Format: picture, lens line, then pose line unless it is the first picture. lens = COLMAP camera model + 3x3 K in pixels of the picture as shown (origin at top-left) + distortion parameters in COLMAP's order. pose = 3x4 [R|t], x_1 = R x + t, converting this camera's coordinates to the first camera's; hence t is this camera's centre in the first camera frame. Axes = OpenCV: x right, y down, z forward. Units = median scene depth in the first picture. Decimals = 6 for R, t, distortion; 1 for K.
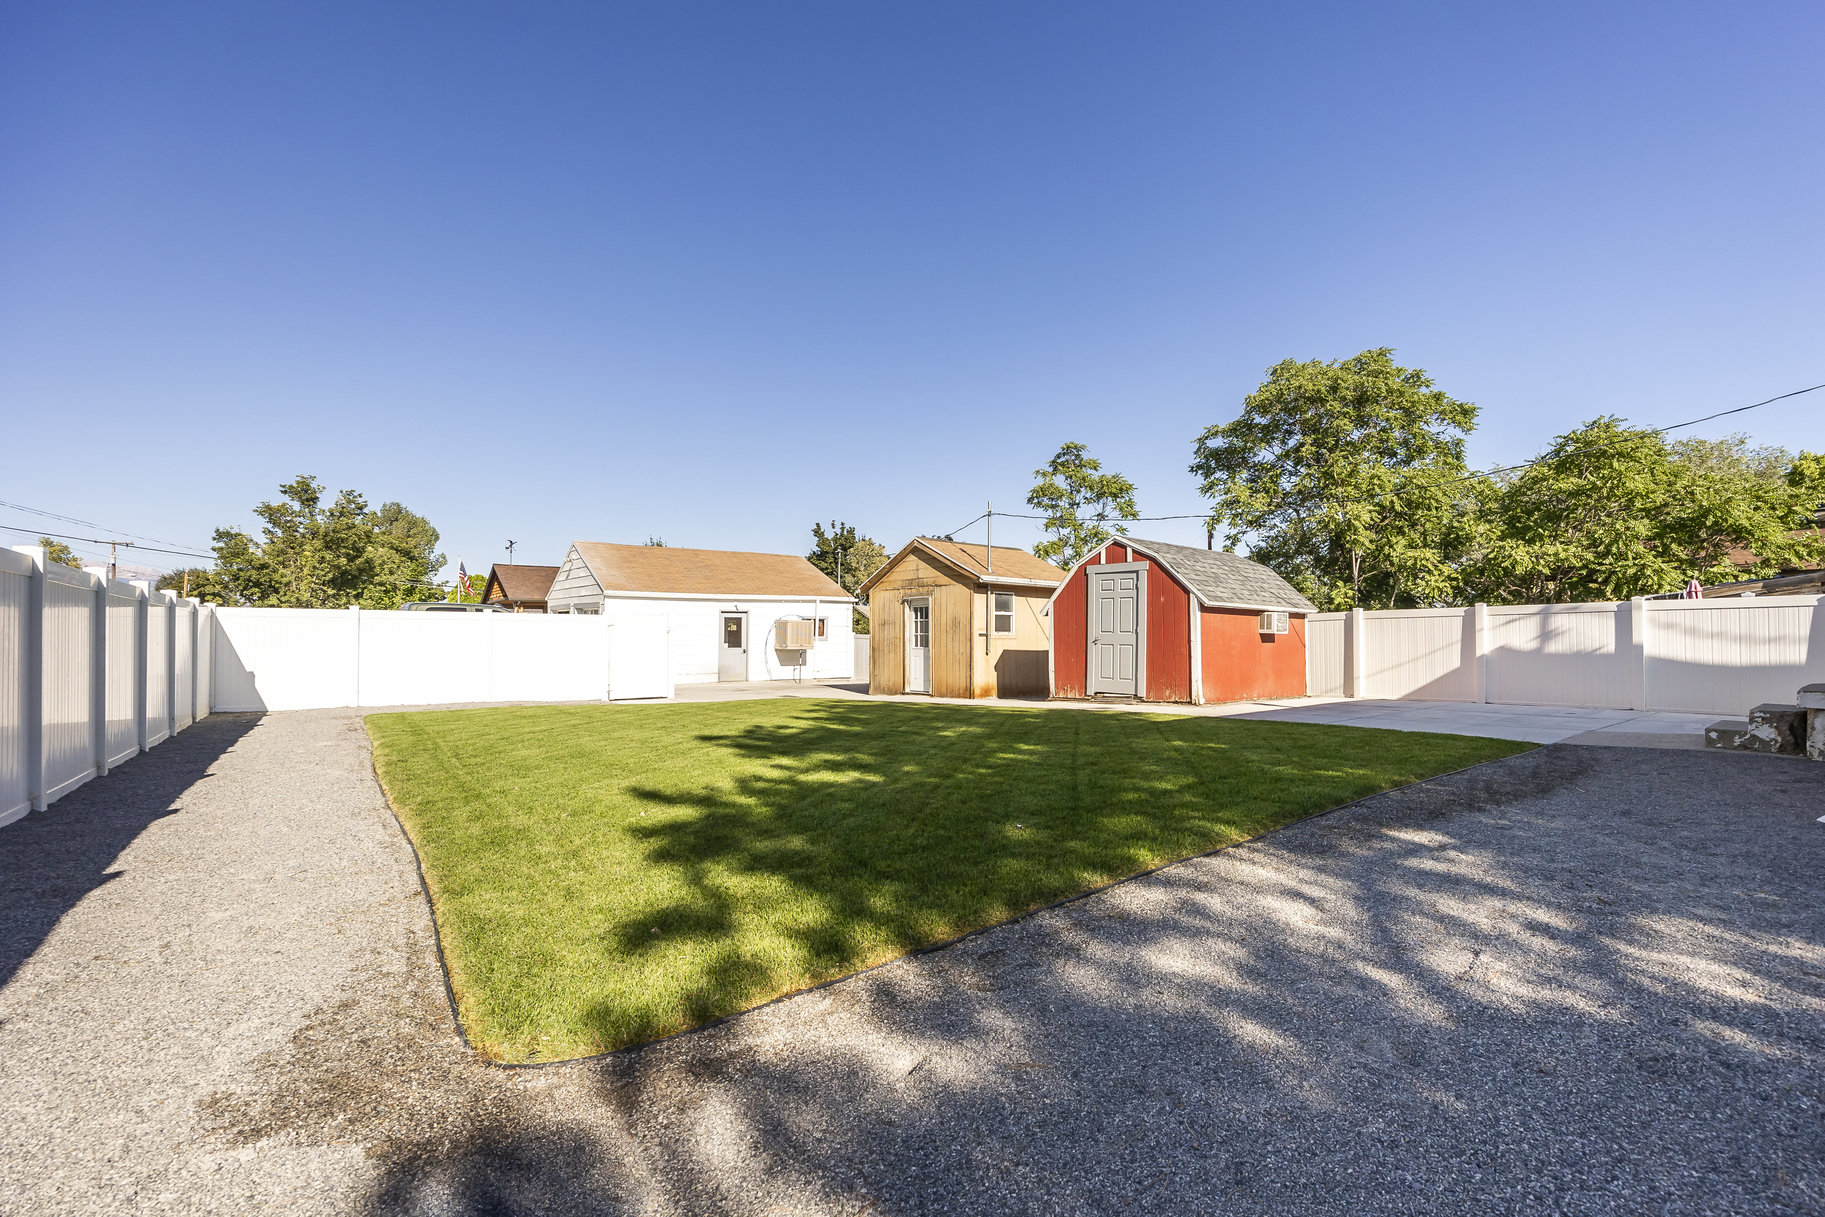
lens RADIAL K [[755.0, 0, 971.4], [0, 755.0, 609.2], [0, 0, 1]] dist [-0.004530, -0.000247]
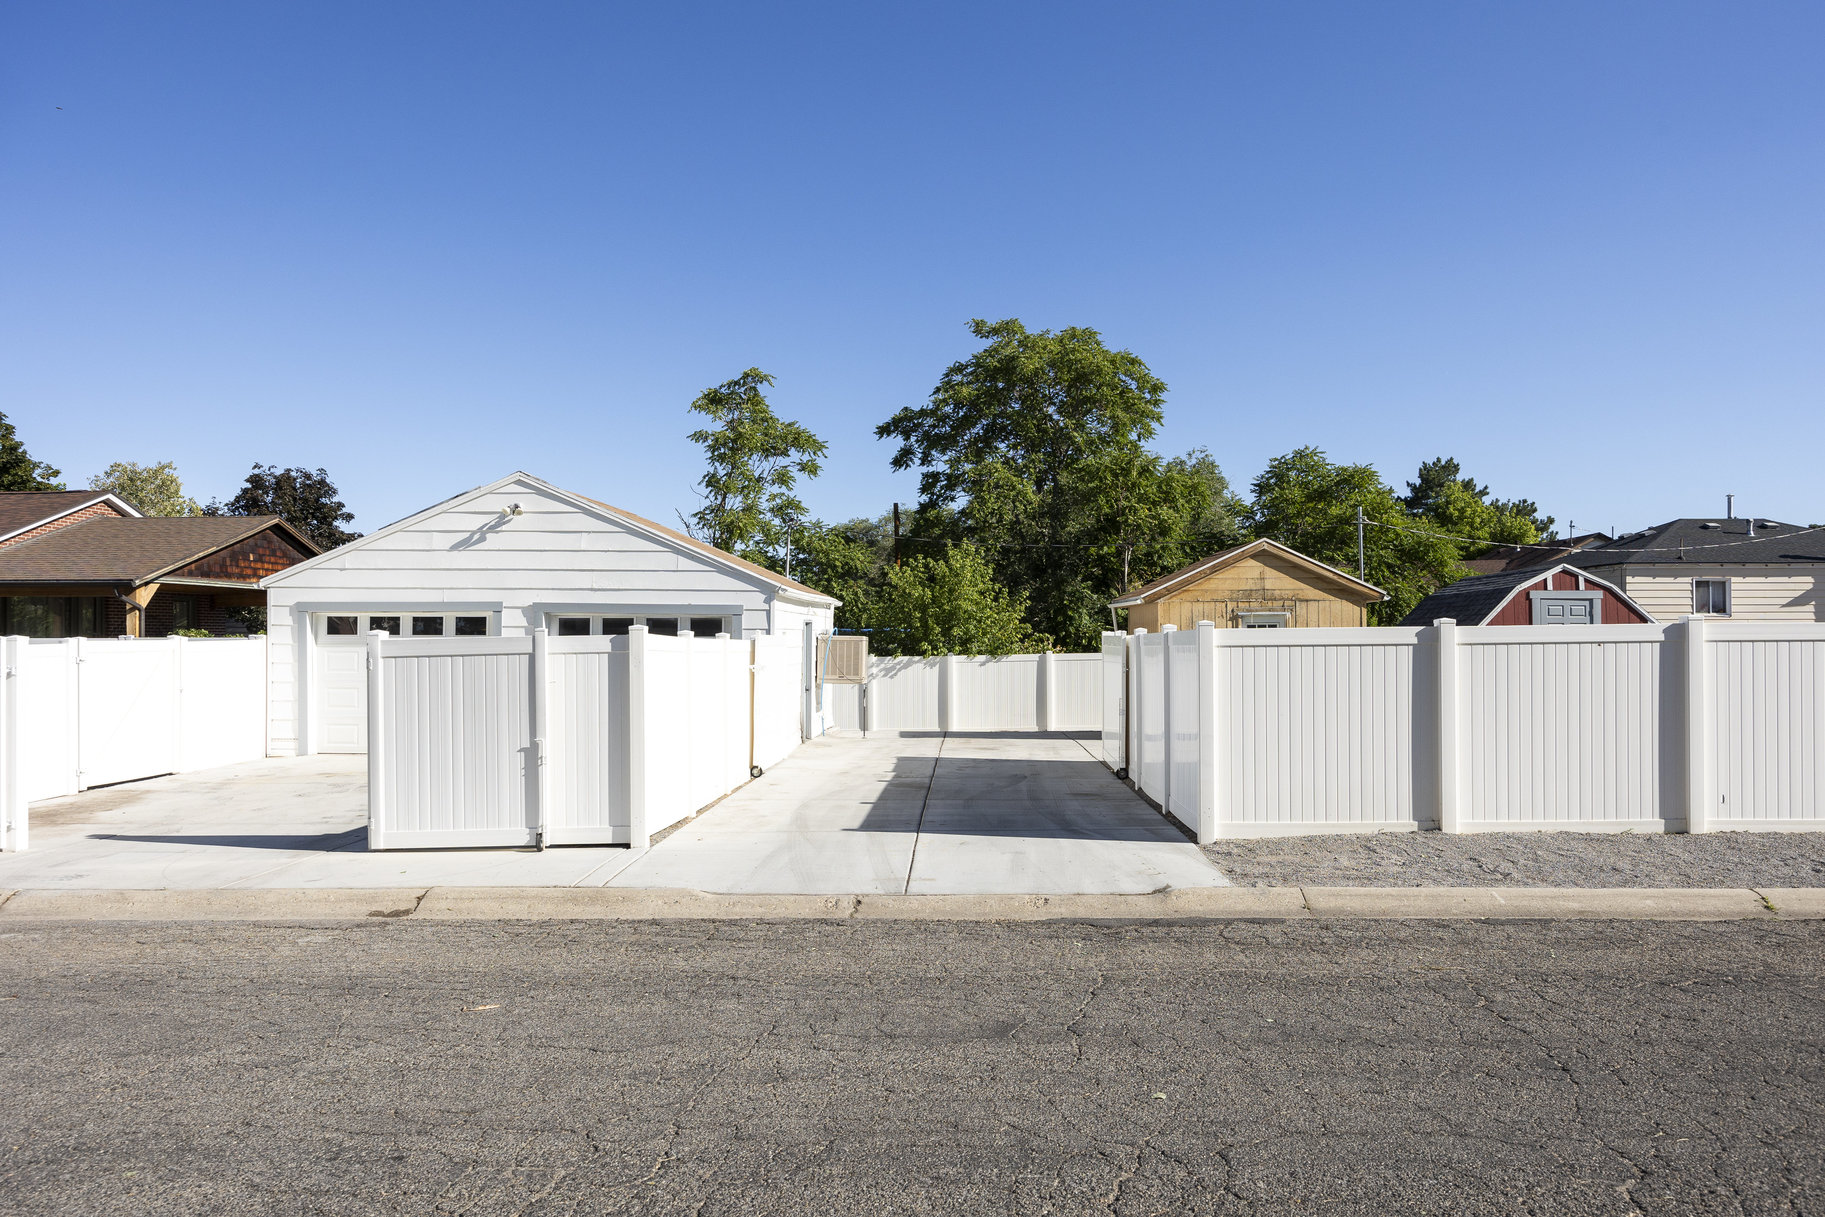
lens RADIAL K [[1175.0, 0, 908.9], [0, 1175.0, 617.7], [0, 0, 1]] dist [-0.005763, -0.000499]
pose [[0.686282, 0.014848, 0.727184, -1.585980], [-0.020687, 0.999786, -0.000890, -0.002538], [-0.727042, -0.014433, 0.686442, 0.532724]]
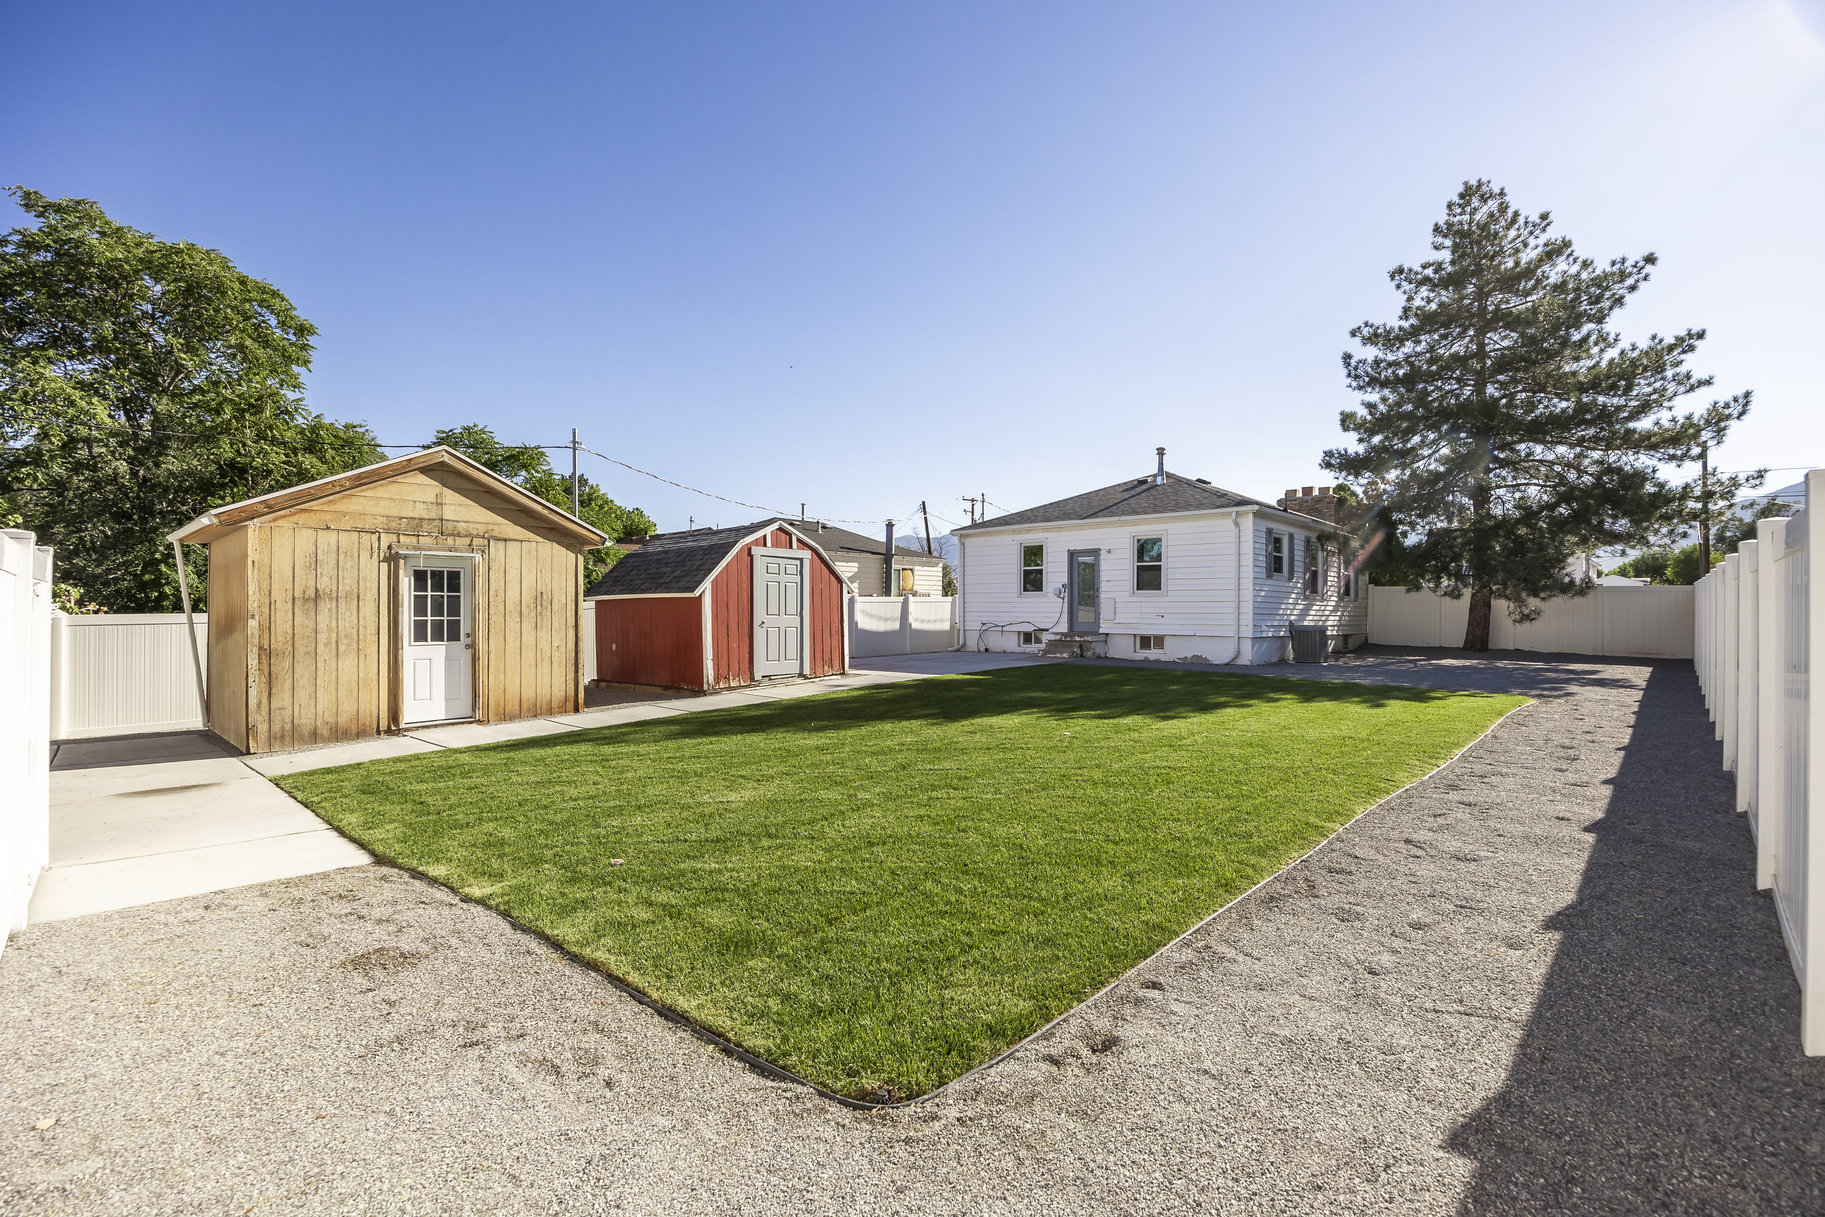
lens RADIAL K [[807.4, 0, 912.9], [0, 807.4, 594.9], [0, 0, 1]] dist [-0.010034, 0.000578]
pose [[-0.087046, 0.024656, 0.995899, -0.892555], [-0.030680, 0.999153, -0.027418, 0.026218], [-0.995732, -0.032941, -0.086216, 0.895919]]
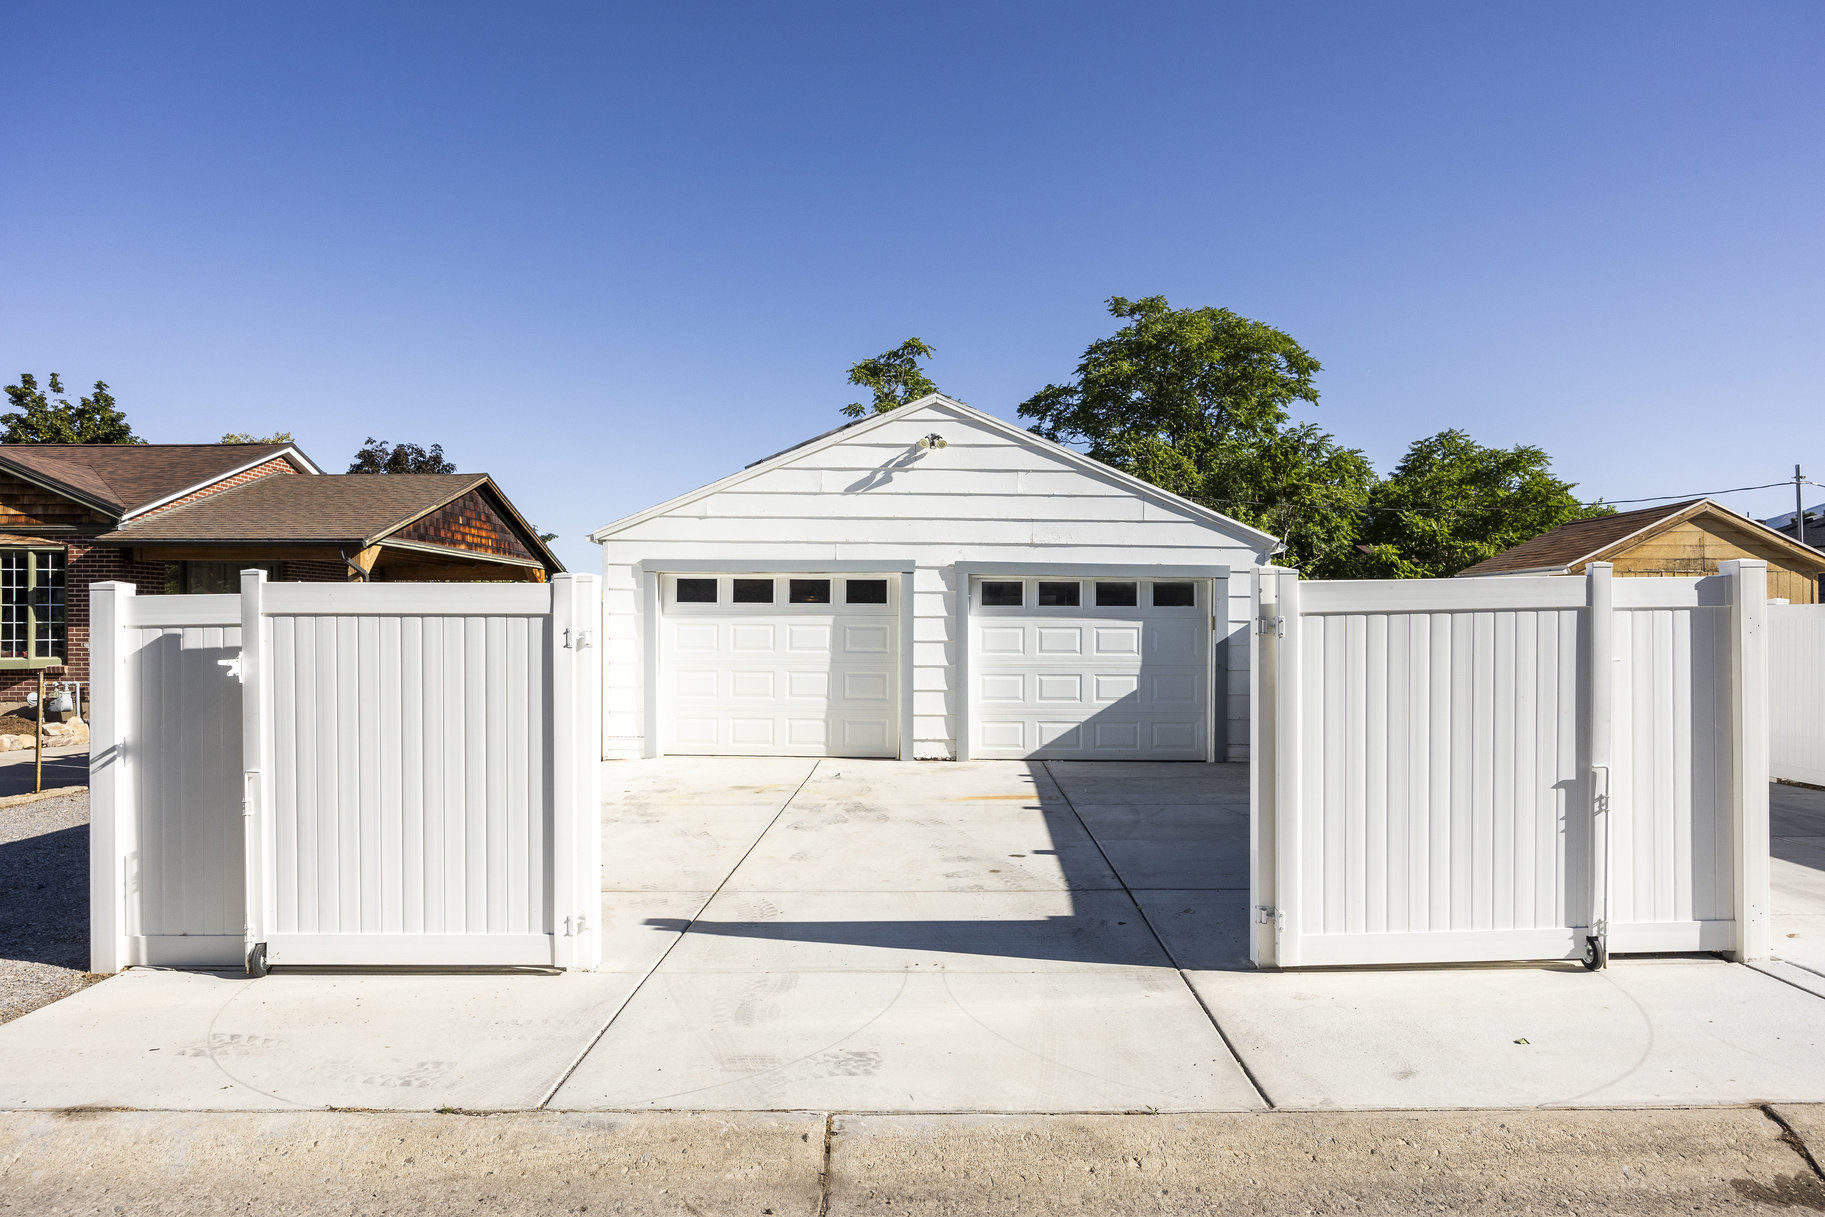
lens RADIAL K [[1071.3, 0, 920.3], [0, 1071.3, 621.6], [0, 0, 1]] dist [-0.014014, 0.001495]
pose [[0.661658, 0.007904, 0.749764, -1.635795], [-0.024524, 0.999638, 0.011104, 0.030300], [-0.749404, -0.025734, 0.661612, 1.139170]]
